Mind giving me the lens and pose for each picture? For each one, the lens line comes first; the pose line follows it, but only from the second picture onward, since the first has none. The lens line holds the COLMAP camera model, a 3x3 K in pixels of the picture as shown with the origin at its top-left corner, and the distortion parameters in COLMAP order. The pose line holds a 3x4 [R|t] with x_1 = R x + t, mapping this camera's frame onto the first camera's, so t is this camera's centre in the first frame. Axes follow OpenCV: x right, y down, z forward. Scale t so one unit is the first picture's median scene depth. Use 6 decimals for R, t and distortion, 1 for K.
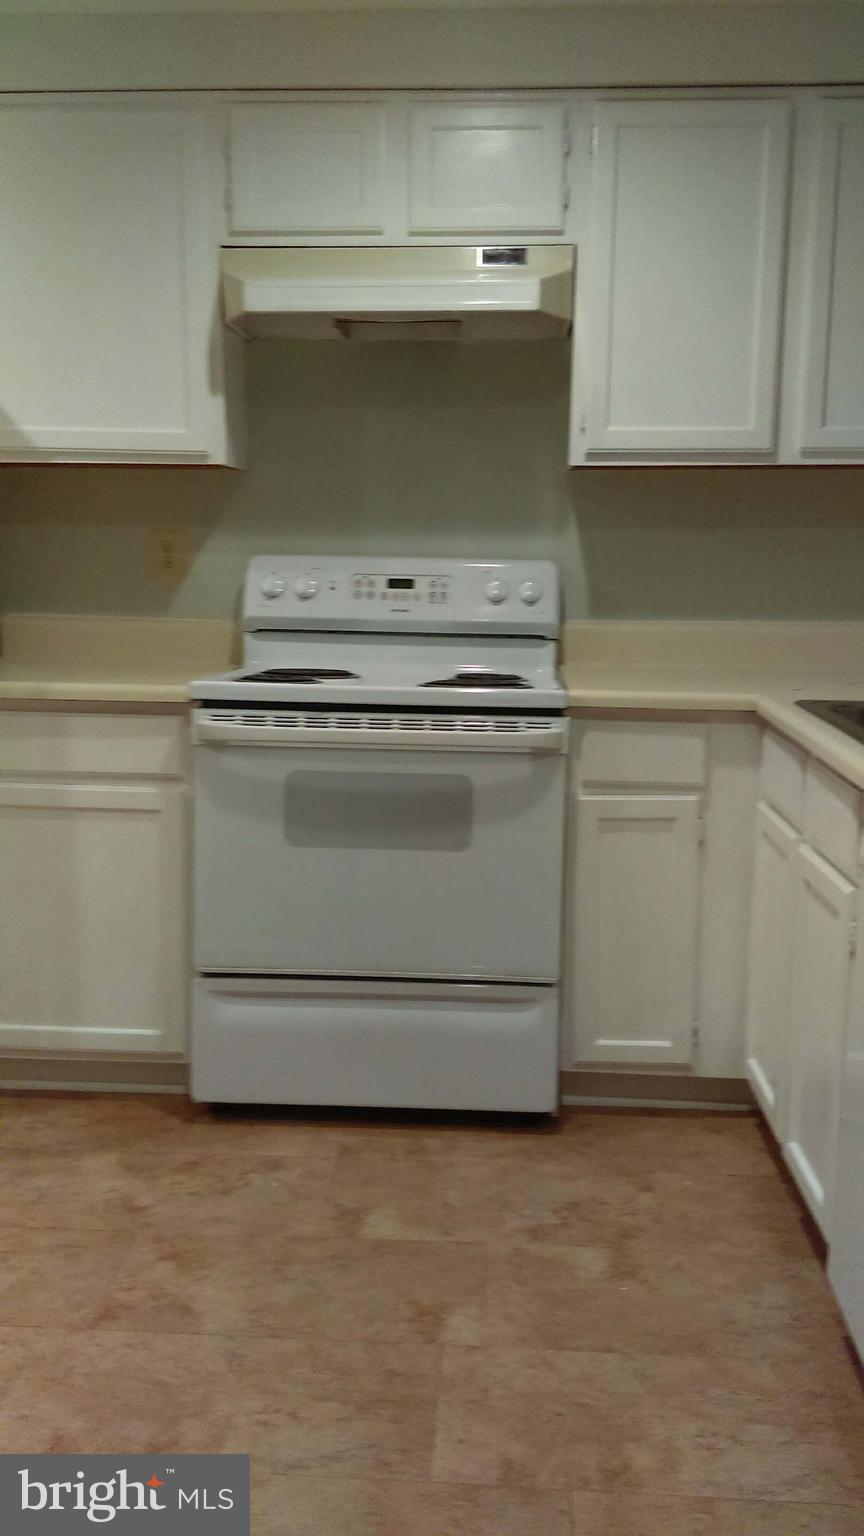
lens RADIAL K [[1324.1, 0, 434.3], [0, 1324.1, 775.9], [0, 0, 1]] dist [0.058747, -0.090918]
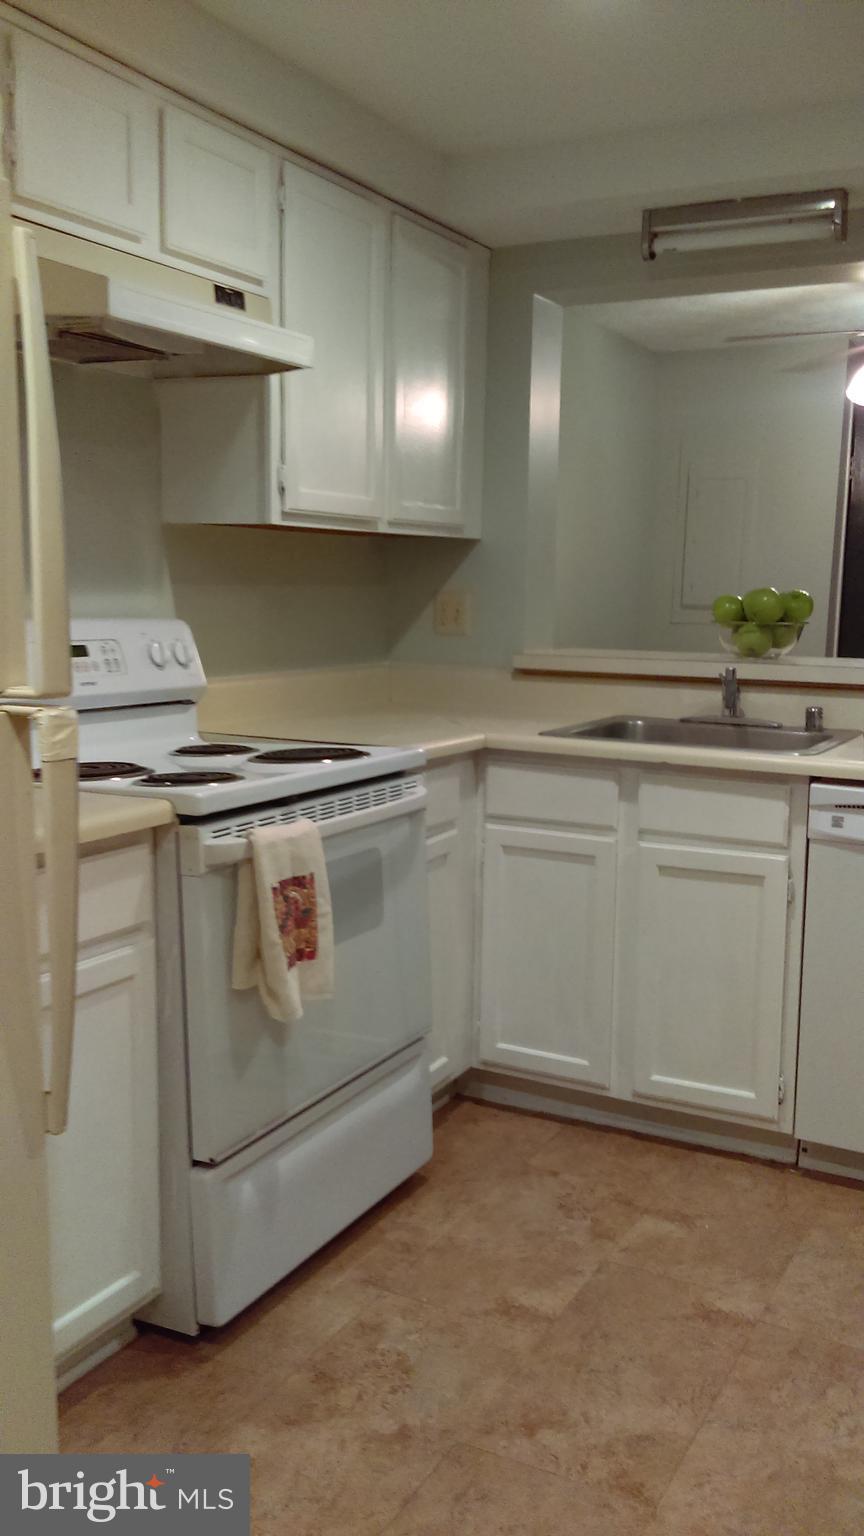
lens RADIAL K [[1324.1, 0, 433.0], [0, 1324.1, 768.3], [0, 0, 1]] dist [0.058747, -0.090918]
pose [[0.427908, -0.127803, 0.894741, -0.875780], [0.139777, 0.987400, 0.074190, -0.133046], [-0.892948, 0.093317, 0.440380, 0.571982]]
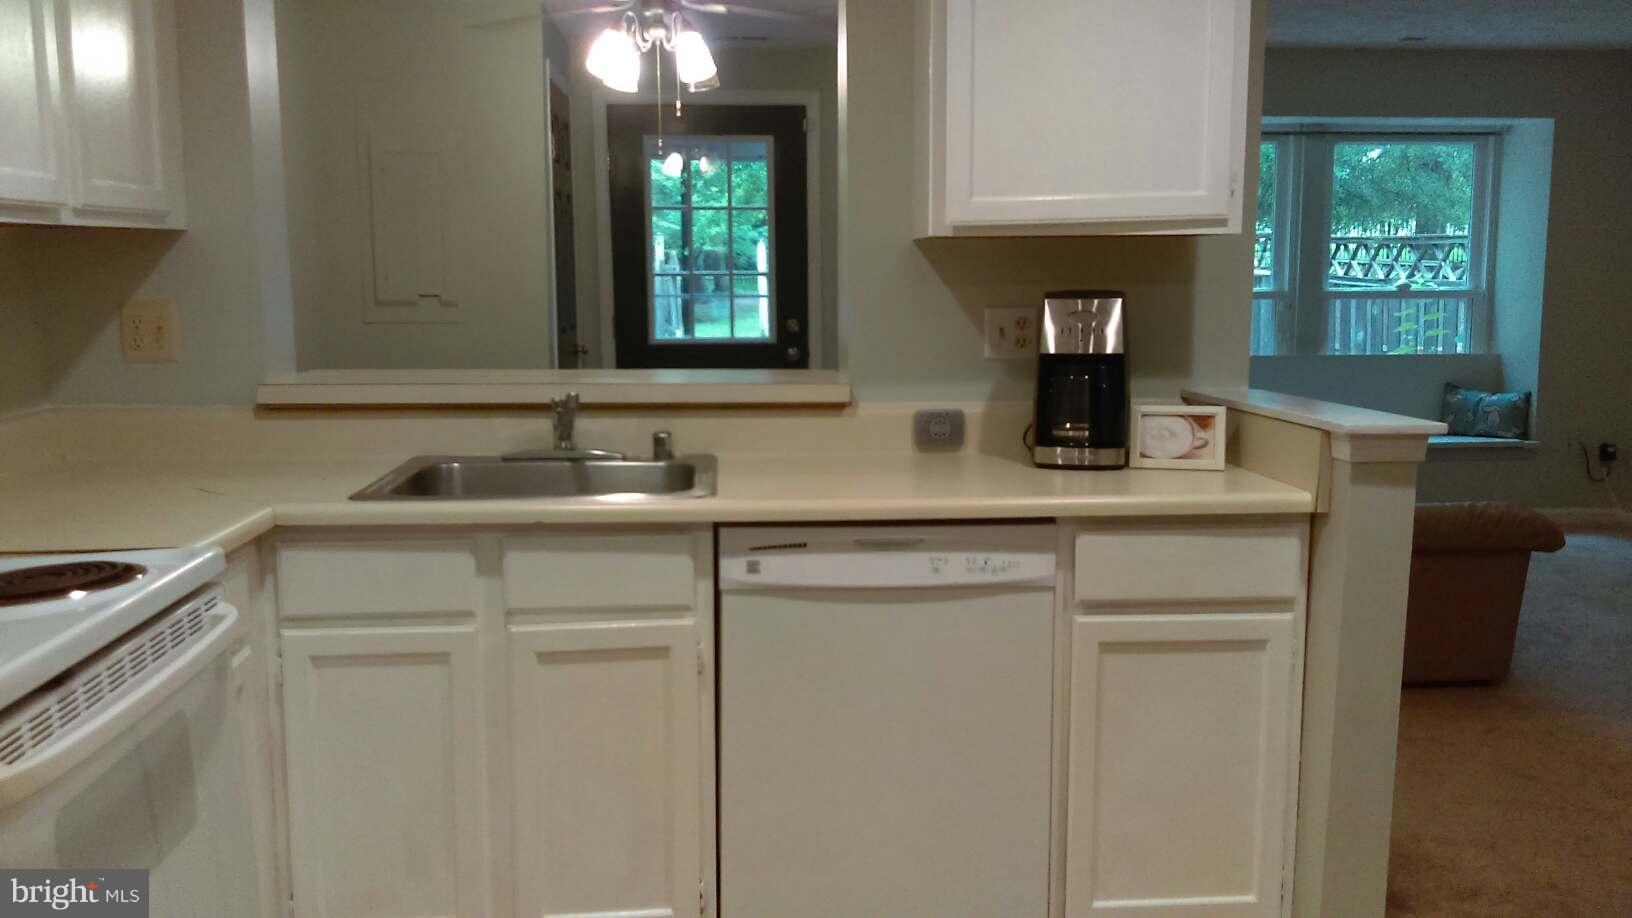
lens RADIAL K [[1406.8, 0, 821.7], [0, 1406.8, 444.8], [0, 0, 1]] dist [0.058747, -0.090918]
pose [[-0.131387, -0.136432, 0.981898, -0.718903], [0.163679, 0.973905, 0.157223, -0.196008], [-0.977725, 0.181373, -0.105628, 0.803657]]
